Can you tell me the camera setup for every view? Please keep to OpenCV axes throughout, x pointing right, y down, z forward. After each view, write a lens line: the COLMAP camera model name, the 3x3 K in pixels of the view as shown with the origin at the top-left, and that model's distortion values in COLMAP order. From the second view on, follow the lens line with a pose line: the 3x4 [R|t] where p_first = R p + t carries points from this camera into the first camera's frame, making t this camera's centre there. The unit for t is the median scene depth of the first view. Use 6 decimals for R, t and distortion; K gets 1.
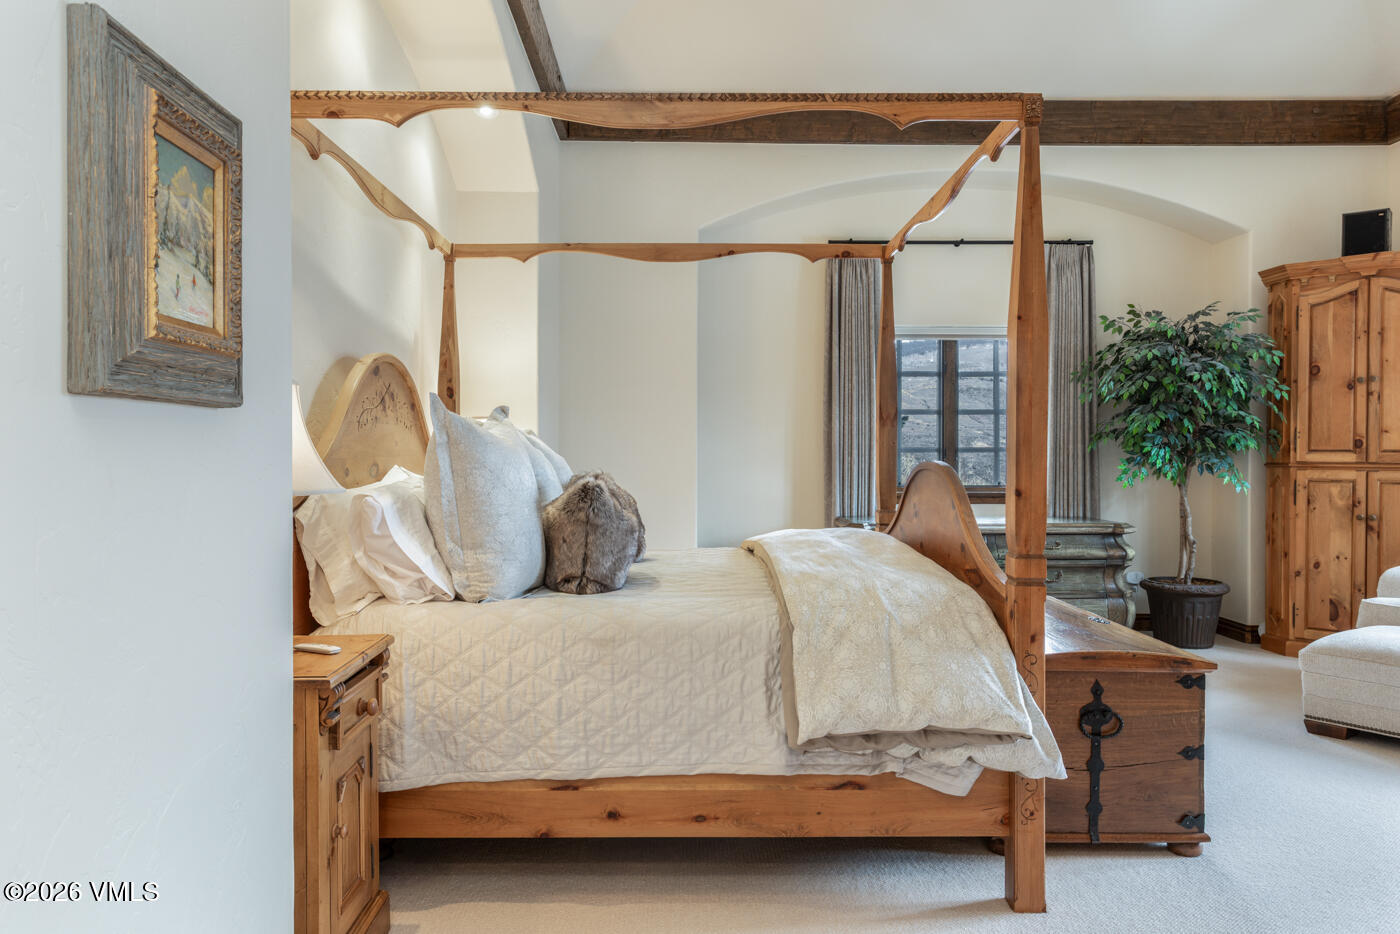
lens RADIAL K [[979.7, 0, 697.3], [0, 979.7, 461.1], [0, 0, 1]] dist [0.031469, -0.005121]
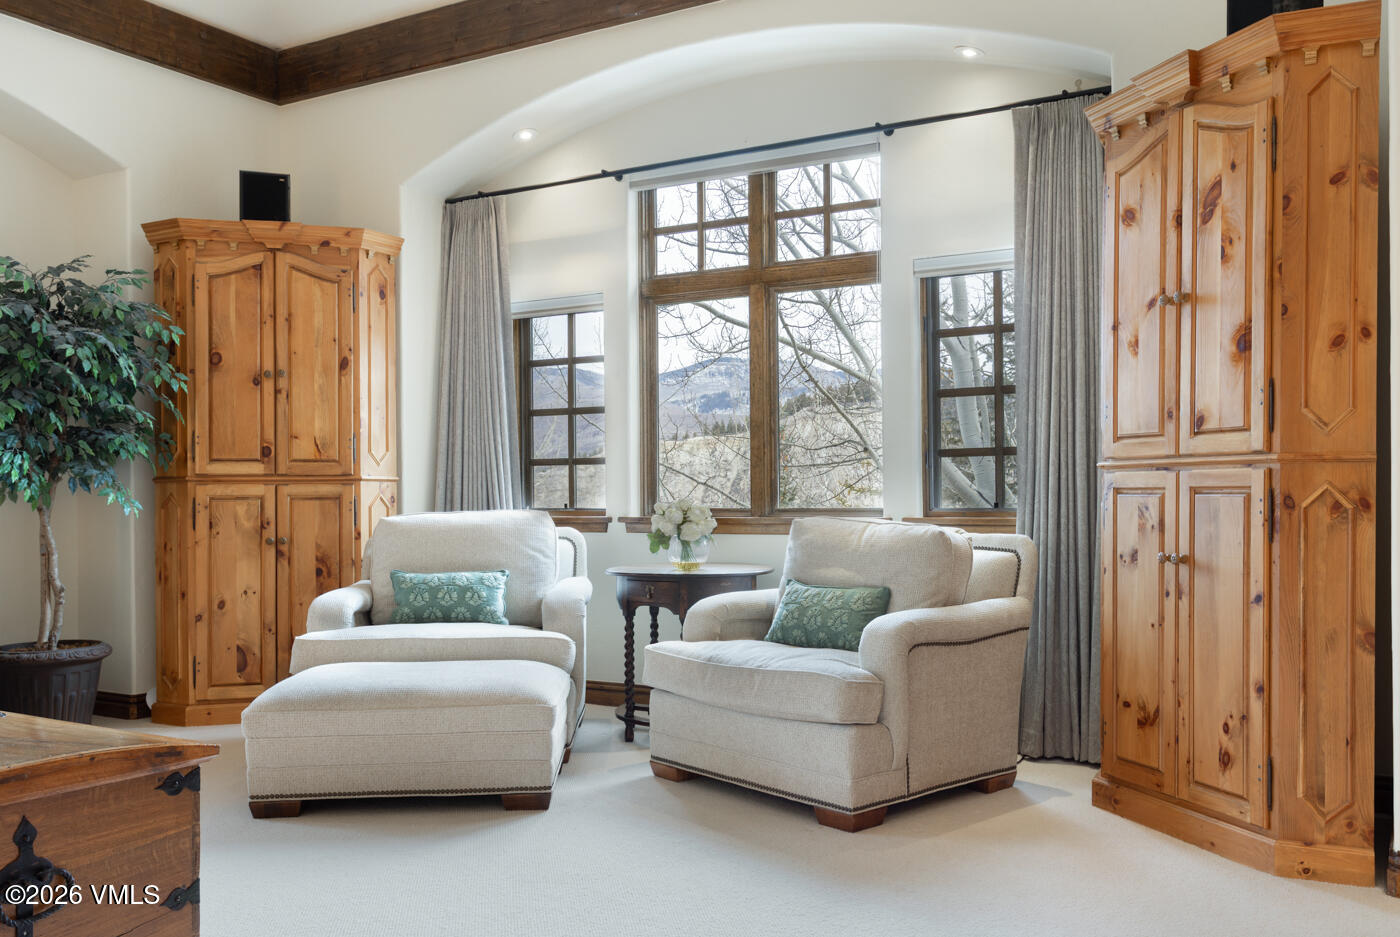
lens RADIAL K [[1157.6, 0, 701.8], [0, 1157.6, 501.6], [0, 0, 1]] dist [0.016298, -0.018095]
pose [[0.509874, -0.005746, 0.860230, 0.023493], [0.015283, 0.999880, -0.002379, 0.030259], [-0.860113, 0.014360, 0.509901, 0.194061]]
